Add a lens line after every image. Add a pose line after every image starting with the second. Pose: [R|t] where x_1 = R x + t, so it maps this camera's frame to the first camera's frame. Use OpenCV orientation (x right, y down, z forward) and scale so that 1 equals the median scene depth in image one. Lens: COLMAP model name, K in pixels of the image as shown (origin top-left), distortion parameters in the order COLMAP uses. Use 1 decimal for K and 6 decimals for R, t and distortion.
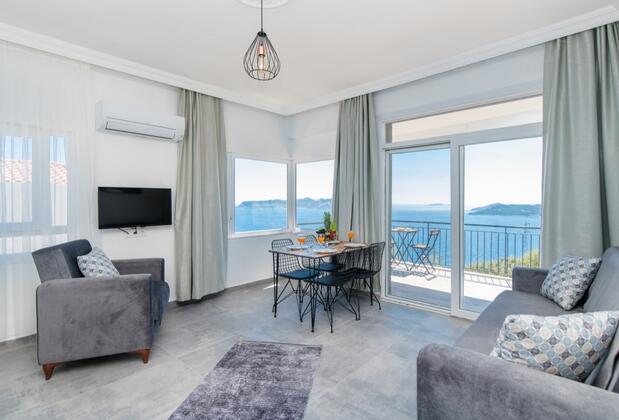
lens RADIAL K [[341.8, 0, 309.5], [0, 341.8, 210.0], [0, 0, 1]] dist [0.000307, 0.000383]
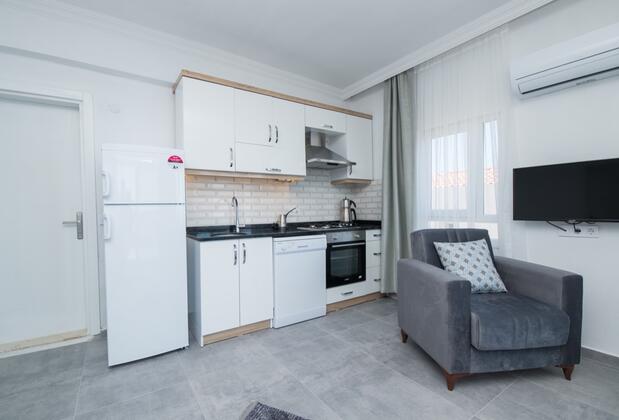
lens RADIAL K [[291.7, 0, 309.5], [0, 291.7, 210.0], [0, 0, 1]] dist [0.000674, 0.000070]
pose [[-0.284700, 0.017587, -0.958455, 0.245515], [-0.008497, 0.999746, 0.020869, 0.024375], [0.958579, 0.014086, -0.284478, 0.875967]]
